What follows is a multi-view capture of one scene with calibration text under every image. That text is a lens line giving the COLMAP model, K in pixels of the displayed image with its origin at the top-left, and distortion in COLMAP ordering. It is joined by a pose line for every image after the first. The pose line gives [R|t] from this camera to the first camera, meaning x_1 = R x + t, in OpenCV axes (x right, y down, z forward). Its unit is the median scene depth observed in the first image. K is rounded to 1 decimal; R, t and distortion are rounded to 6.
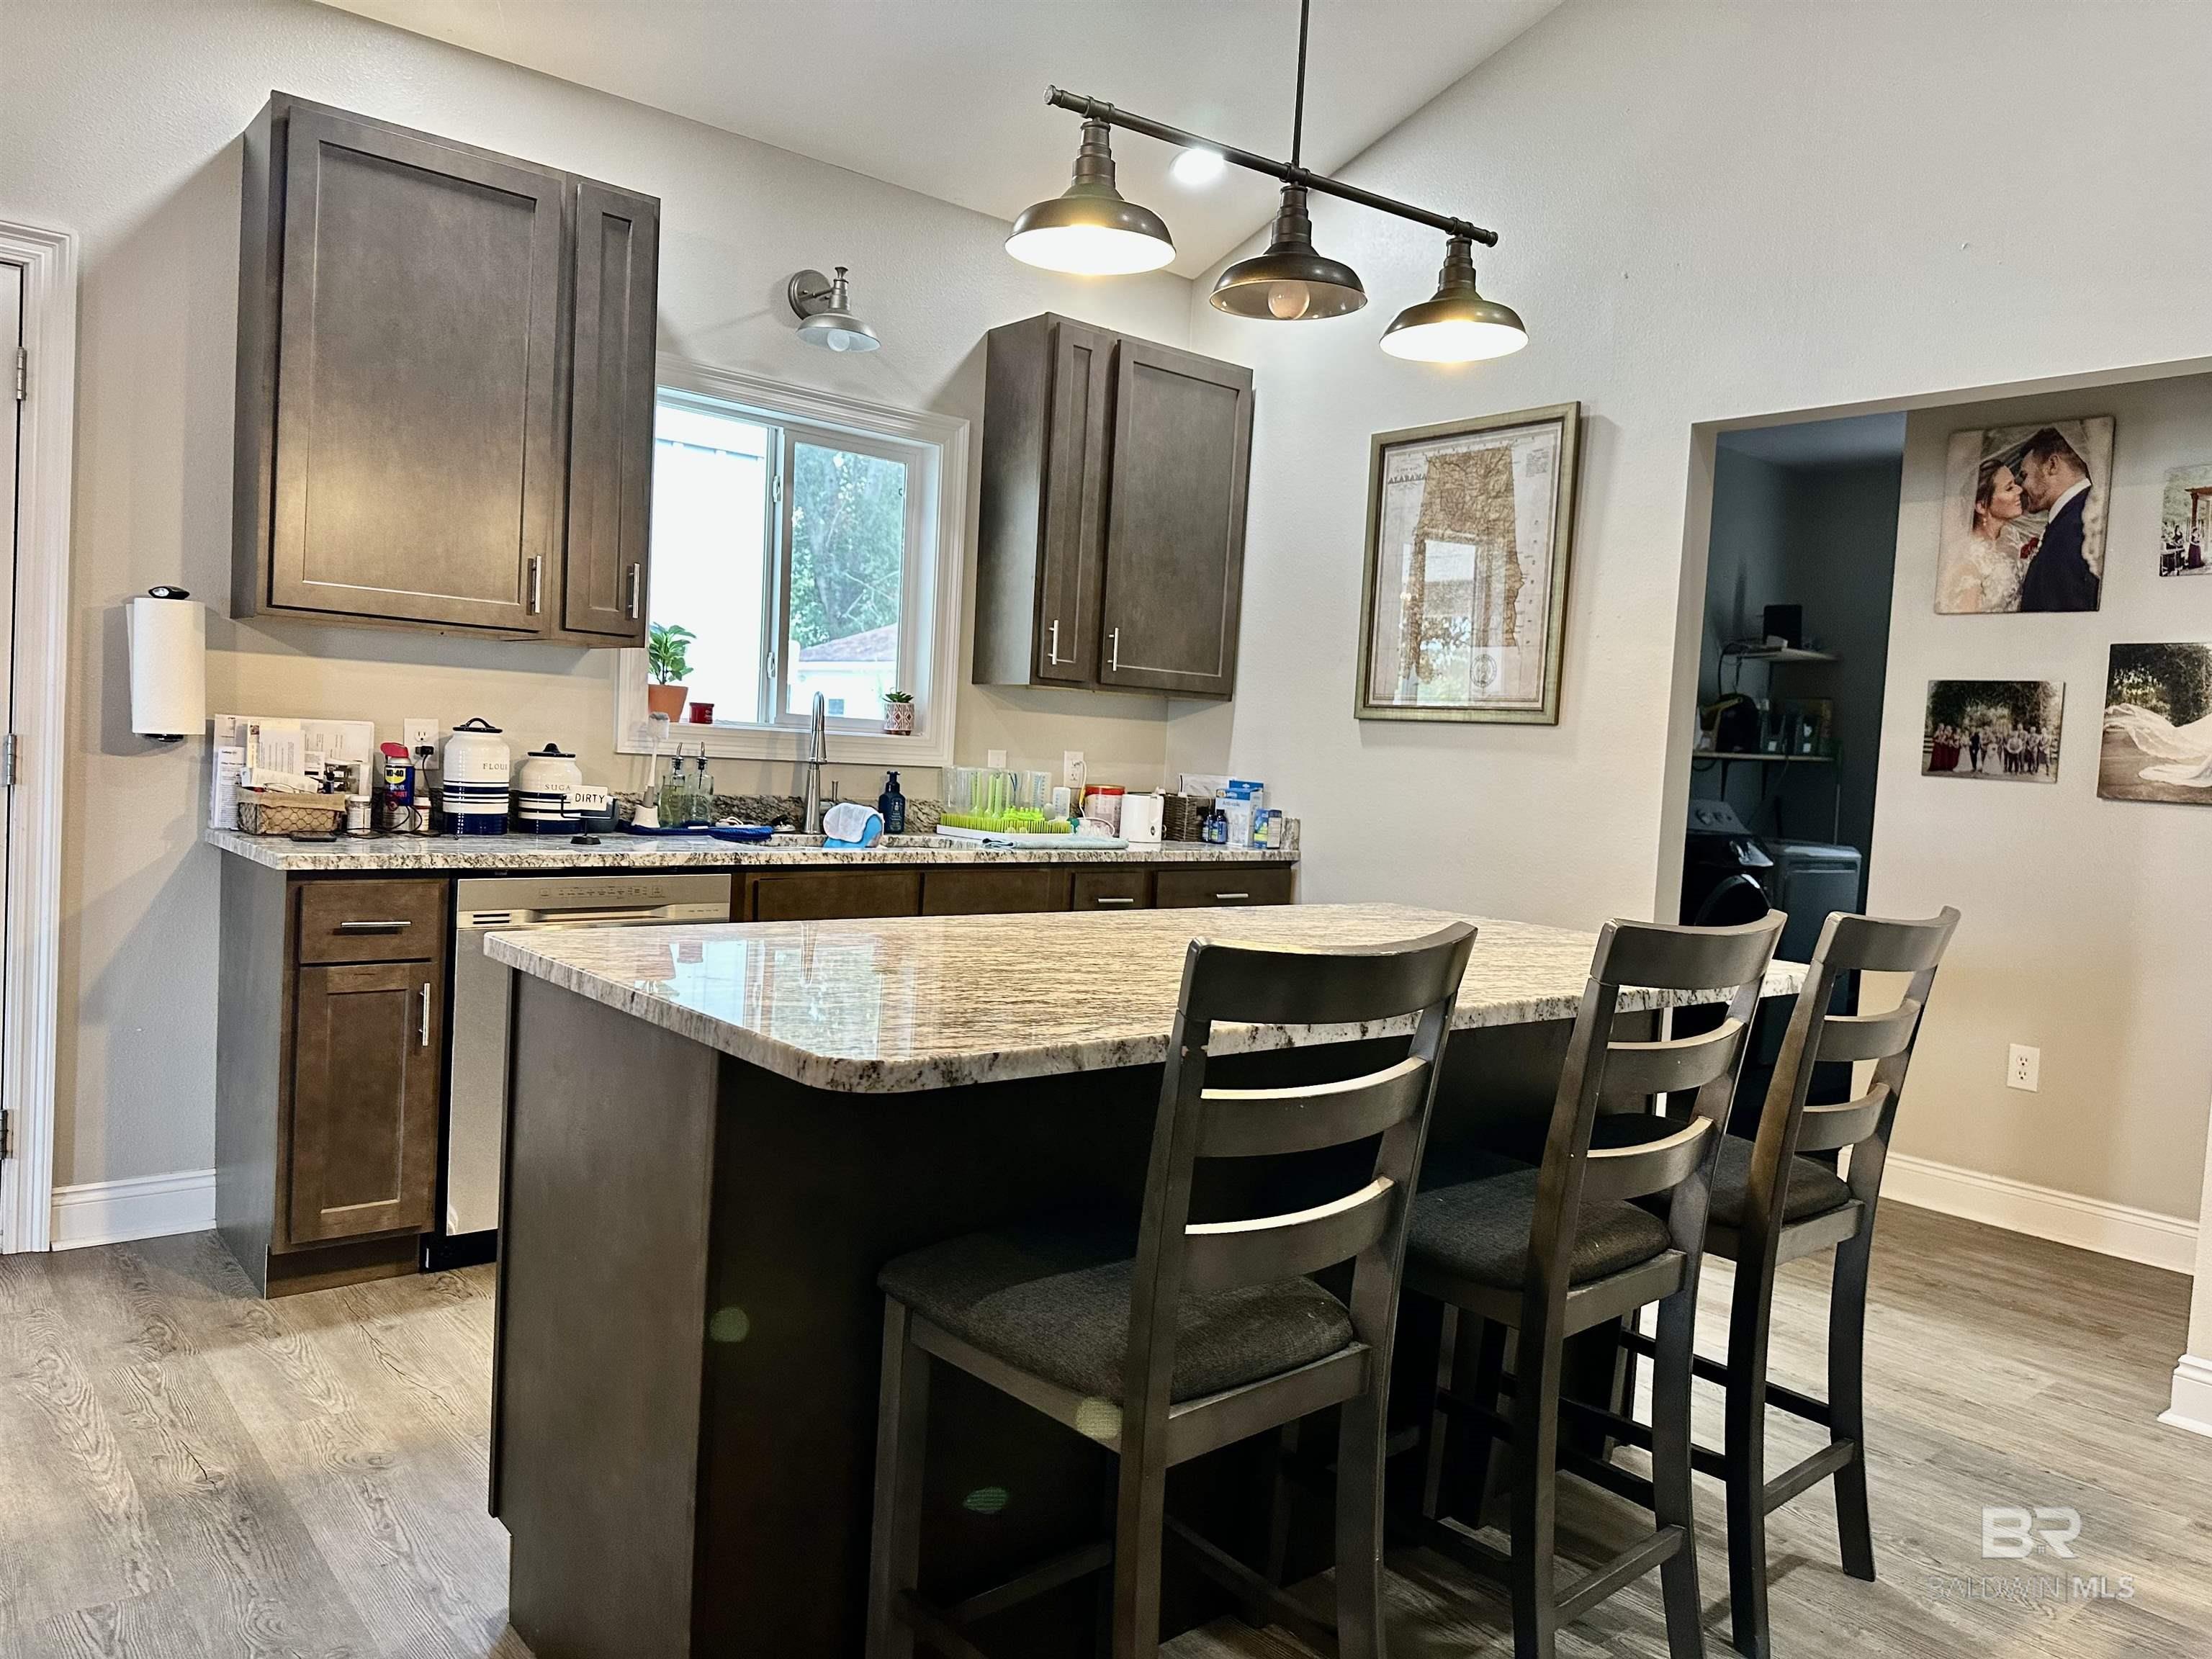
lens RADIAL K [[1552.9, 0, 1103.7], [0, 1552.9, 824.1], [0, 0, 1]] dist [0.047419, -0.049694]
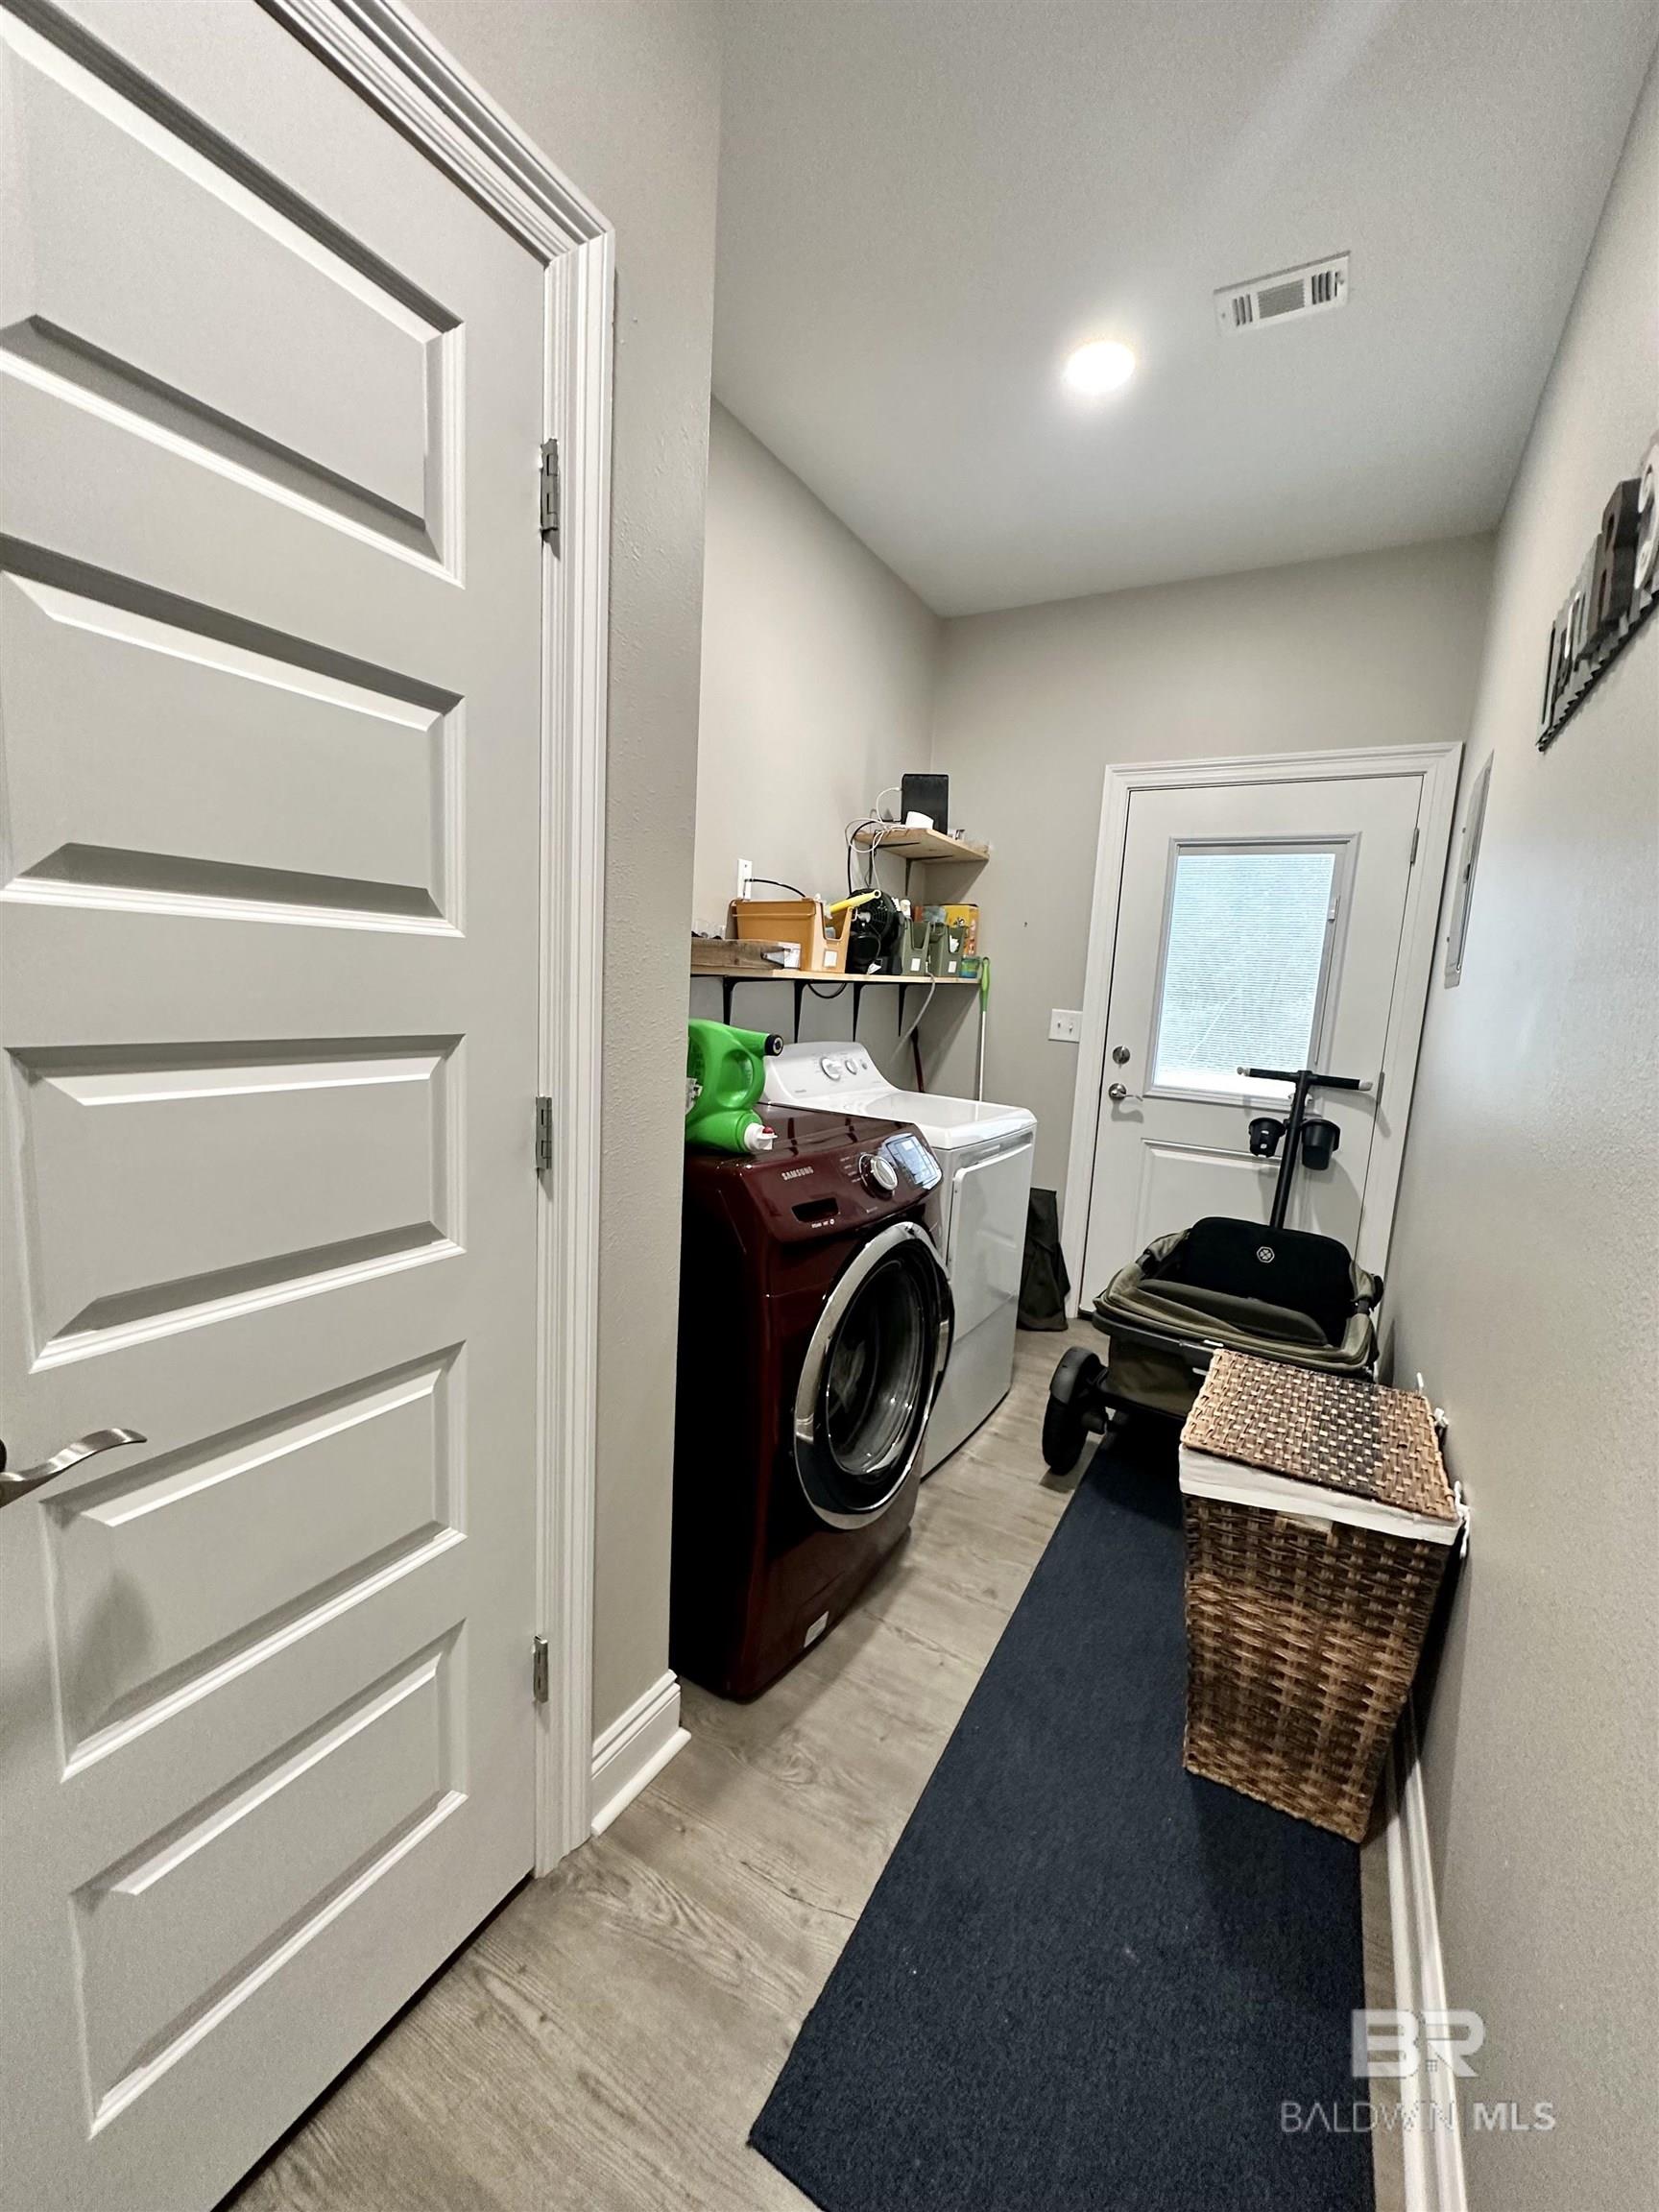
lens RADIAL K [[893.3, 0, 829.7], [0, 893.3, 1111.2], [0, 0, 1]] dist [0.000637, 0.000060]
pose [[0.939007, -0.061836, 0.338292, 0.471978], [0.026830, 0.993876, 0.107198, -0.053370], [-0.342849, -0.091584, 0.934916, 1.197383]]
